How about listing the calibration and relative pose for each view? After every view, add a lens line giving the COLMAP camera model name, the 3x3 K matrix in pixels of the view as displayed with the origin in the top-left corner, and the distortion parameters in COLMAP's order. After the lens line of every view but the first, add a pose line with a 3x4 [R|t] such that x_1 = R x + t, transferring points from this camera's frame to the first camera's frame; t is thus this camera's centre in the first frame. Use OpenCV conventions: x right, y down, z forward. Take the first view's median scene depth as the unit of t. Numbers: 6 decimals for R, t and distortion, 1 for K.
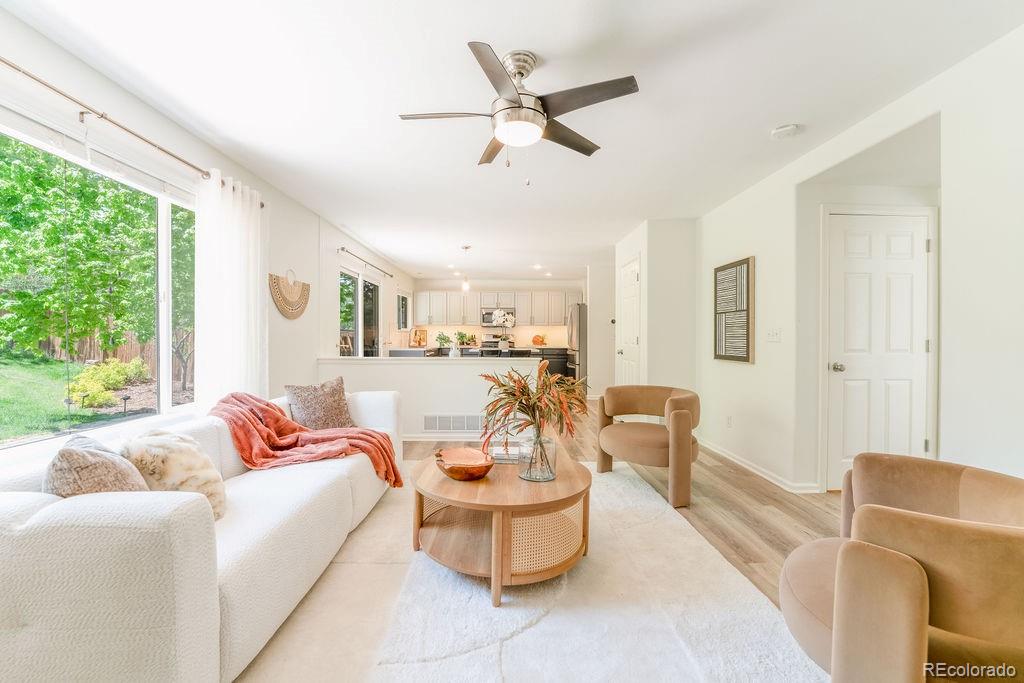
lens RADIAL K [[411.2, 0, 506.6], [0, 411.2, 339.1], [0, 0, 1]] dist [-0.021173, 0.000701]
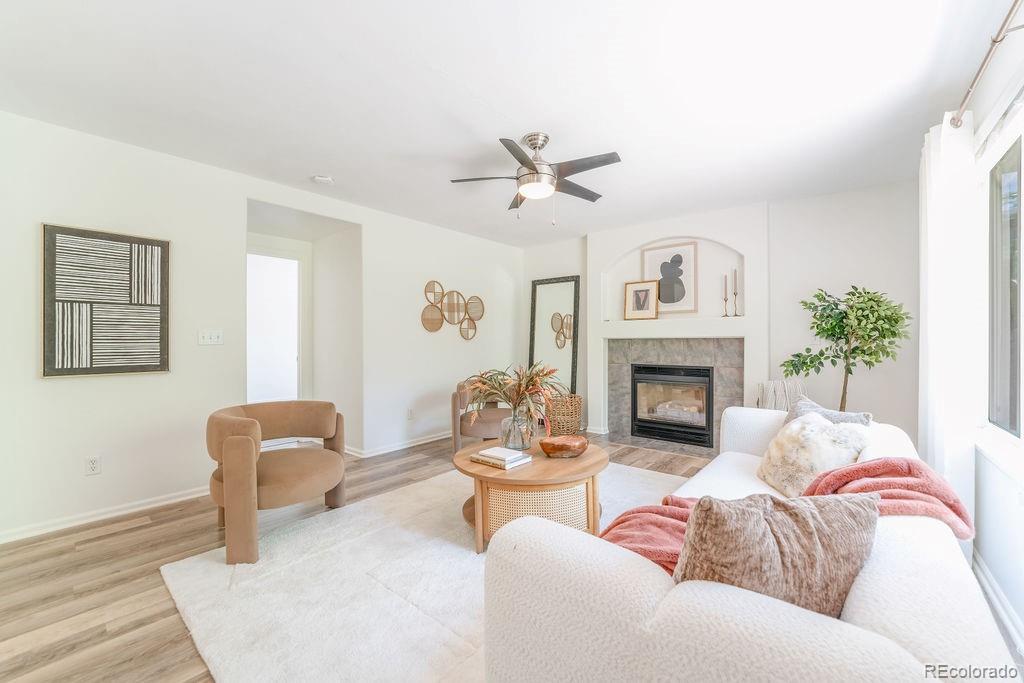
lens RADIAL K [[411.2, 0, 506.6], [0, 411.2, 339.1], [0, 0, 1]] dist [-0.021173, 0.000701]
pose [[-0.755803, 0.001608, 0.654797, -0.402407], [0.006120, 0.999971, 0.004608, -0.004975], [-0.654770, 0.007490, -0.755791, 1.068021]]
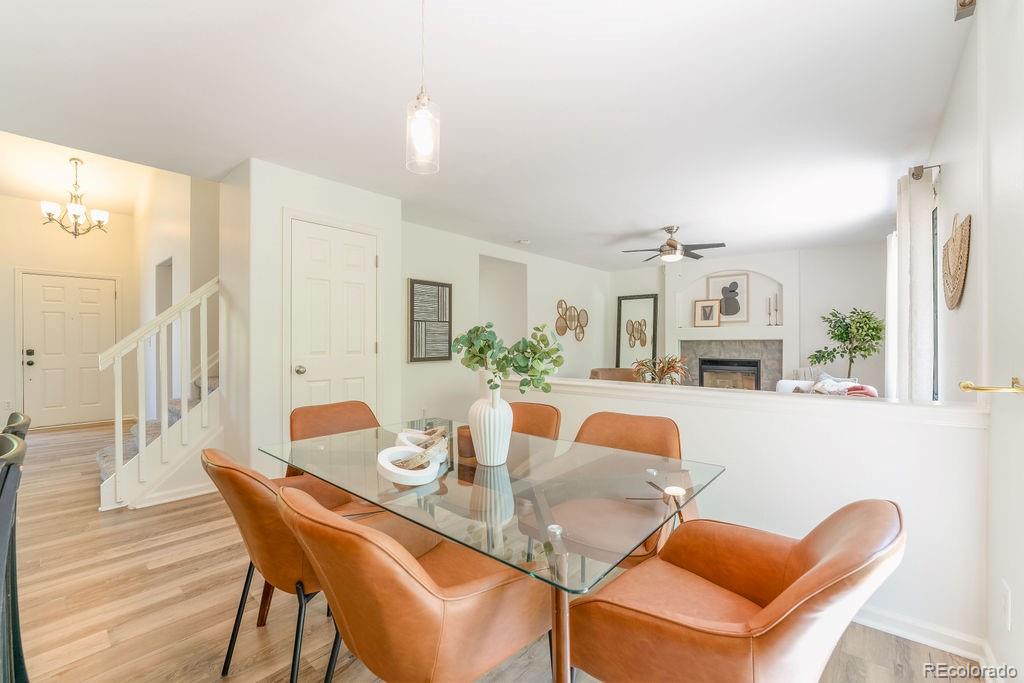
lens RADIAL K [[427.1, 0, 509.1], [0, 427.1, 340.4], [0, 0, 1]] dist [-0.015644, -0.000274]
pose [[-0.752597, 0.000006, 0.658481, -0.458511], [0.006826, 0.999946, 0.007792, -0.018030], [-0.658446, 0.010360, -0.752557, 1.790244]]
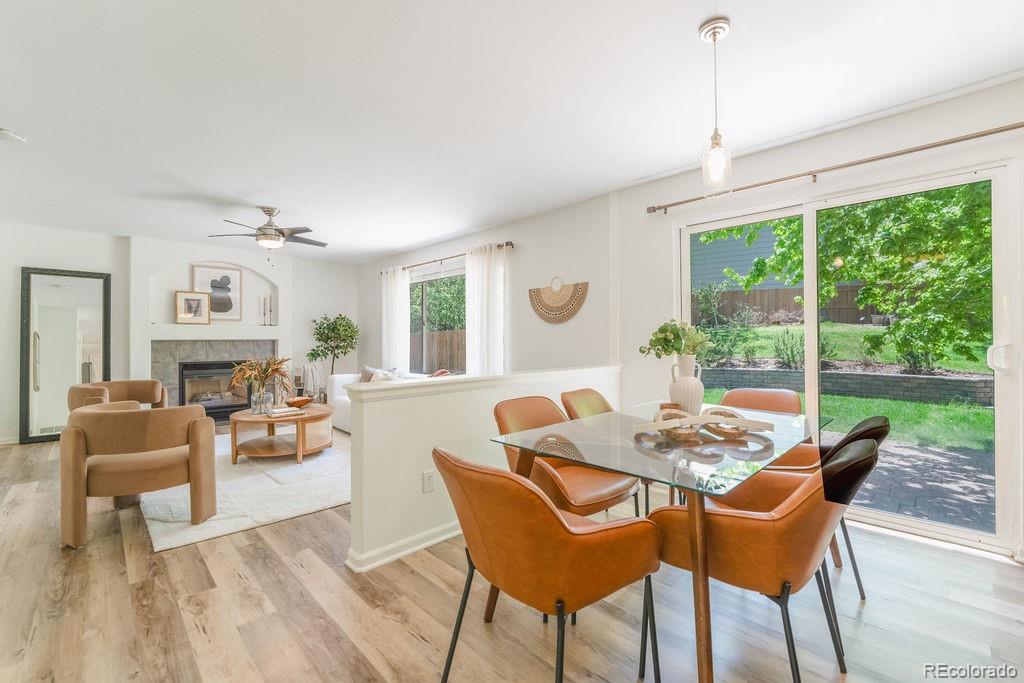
lens RADIAL K [[427.4, 0, 504.6], [0, 427.4, 340.7], [0, 0, 1]] dist [-0.015236, -0.000078]
pose [[-0.728663, -0.000404, -0.684872, 0.327814], [-0.003747, 0.999987, 0.003397, -0.005808], [0.684862, 0.005042, -0.728655, 1.732267]]
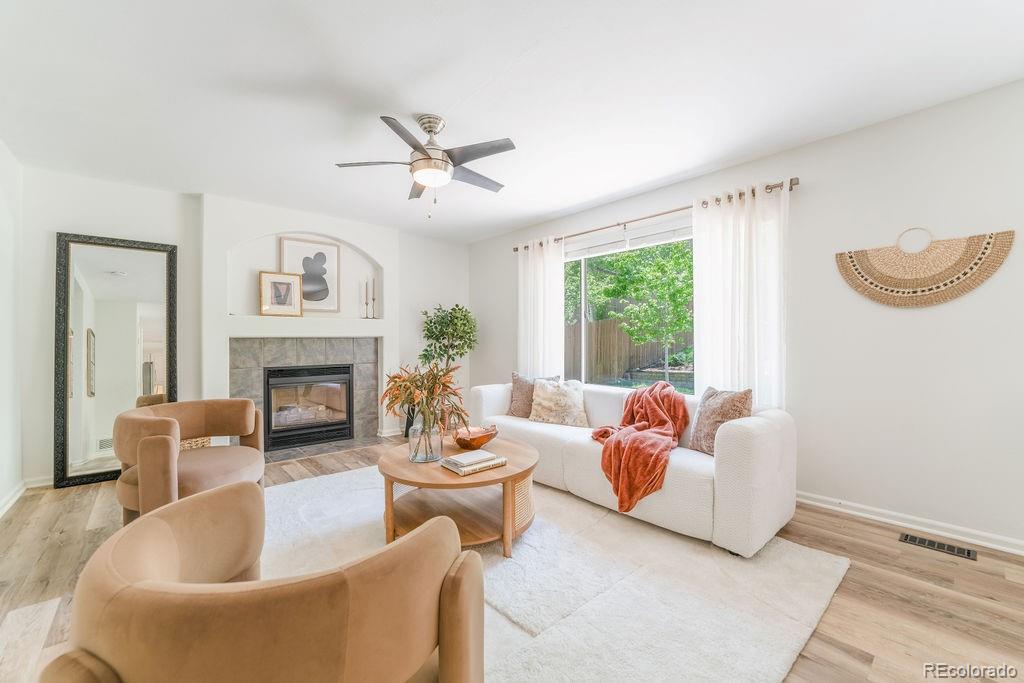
lens RADIAL K [[411.2, 0, 506.6], [0, 411.2, 339.1], [0, 0, 1]] dist [-0.021173, 0.000701]
pose [[-0.766982, 0.000733, -0.641668, 0.339442], [-0.002653, 0.999987, 0.004315, -0.000534], [0.641663, 0.005012, -0.766970, 1.082387]]
